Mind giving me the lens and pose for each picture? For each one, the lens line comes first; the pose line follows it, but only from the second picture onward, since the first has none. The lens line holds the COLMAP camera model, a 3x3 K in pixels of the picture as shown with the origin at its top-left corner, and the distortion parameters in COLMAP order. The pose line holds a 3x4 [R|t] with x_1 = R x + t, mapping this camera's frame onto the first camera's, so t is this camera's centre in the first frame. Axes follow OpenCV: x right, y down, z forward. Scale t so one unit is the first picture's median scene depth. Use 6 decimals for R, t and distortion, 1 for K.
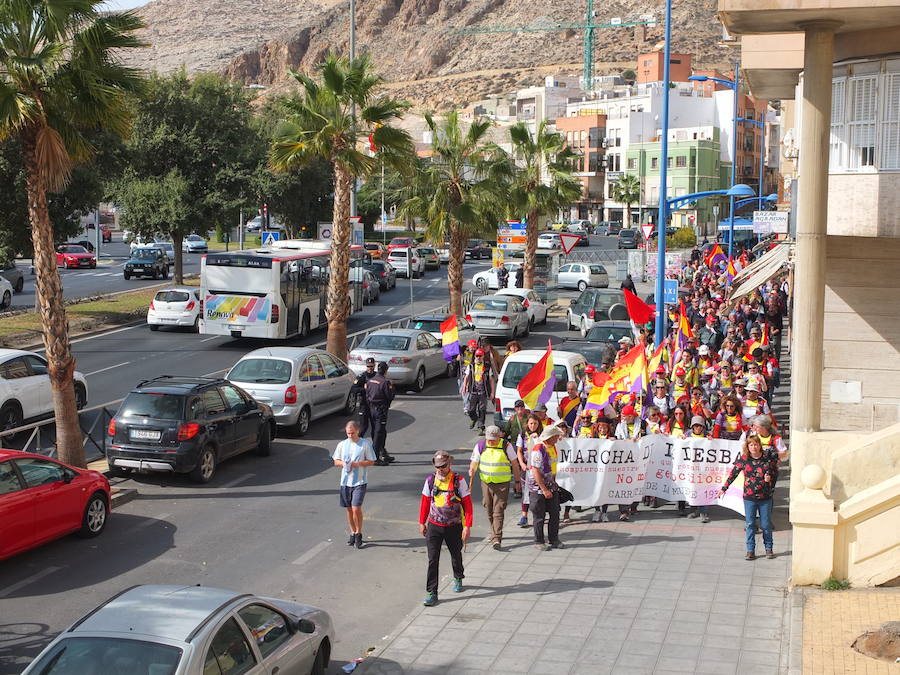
lens RADIAL K [[1308.3, 0, 450.0], [0, 1308.3, 337.5], [0, 0, 1]] dist [-0.036123, 0.140006]
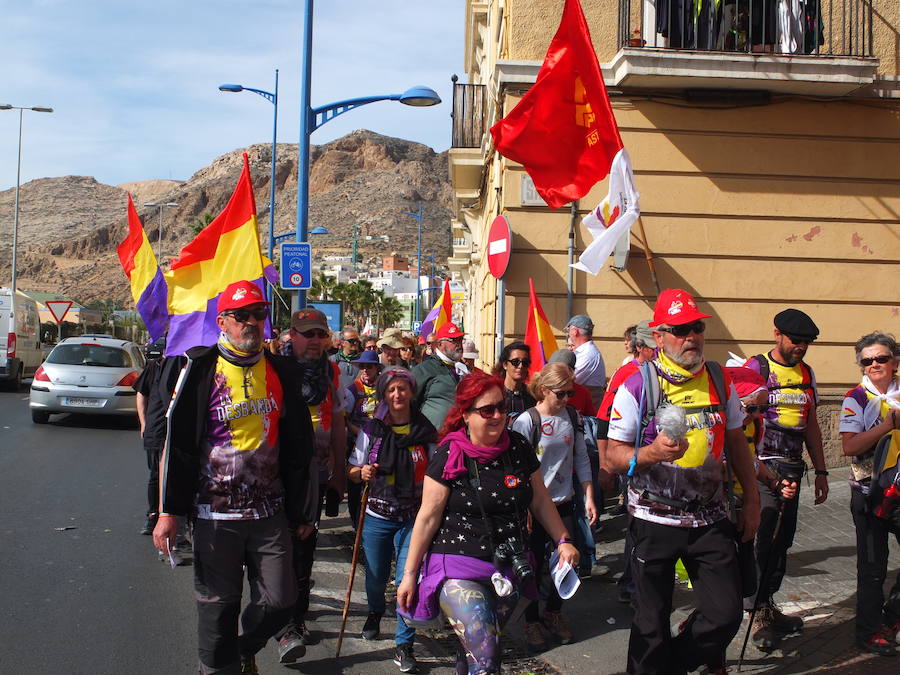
lens RADIAL K [[947.2, 0, 431.3], [0, 947.2, 335.1], [0, 0, 1]] dist [-0.036928, 0.026047]
pose [[0.972530, 0.013893, 0.232362, -0.040760], [0.009863, 0.994861, -0.100766, 0.019149], [-0.232567, 0.100290, 0.967396, -0.147220]]
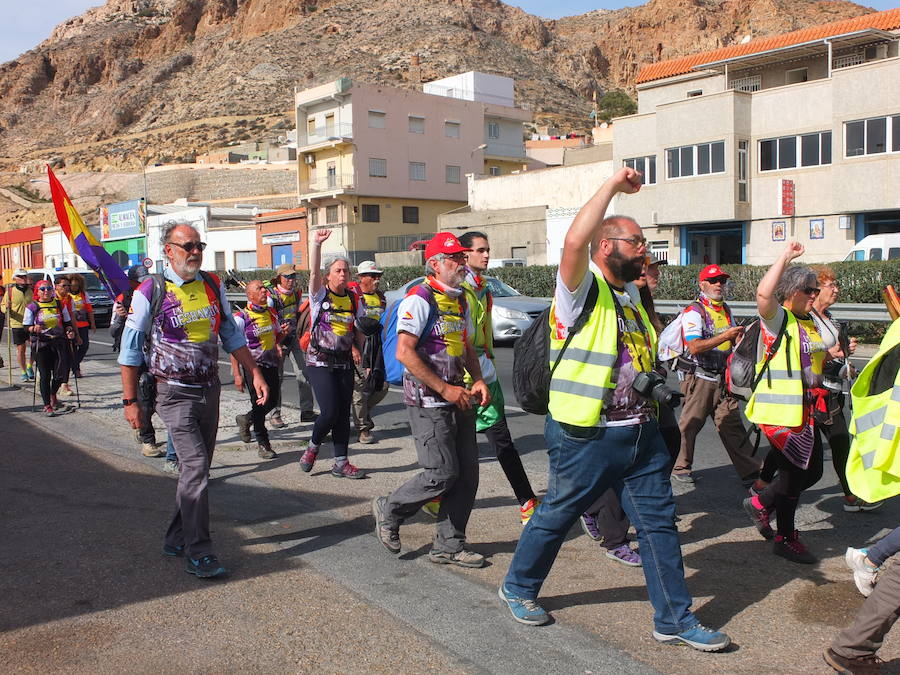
lens RADIAL K [[874.2, 0, 456.7], [0, 874.2, 334.0], [0, 0, 1]] dist [-0.079361, 0.105361]
pose [[0.900835, -0.060026, 0.429993, -0.059548], [0.077520, 0.996719, -0.023265, -0.038082], [-0.427186, 0.054291, 0.902532, 0.369253]]
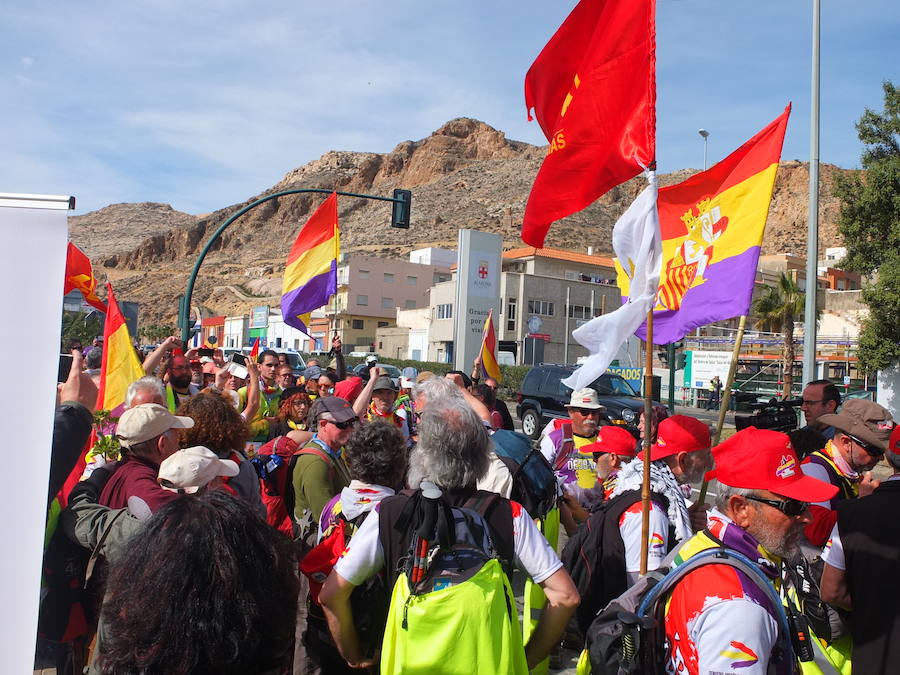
lens RADIAL K [[707.0, 0, 449.4], [0, 707.0, 343.4], [0, 0, 1]] dist [-0.081562, 0.064853]
pose [[0.968939, 0.043486, 0.243446, -0.040613], [-0.013020, 0.992023, -0.125381, -0.031985], [-0.246956, 0.118317, 0.961776, 0.310114]]
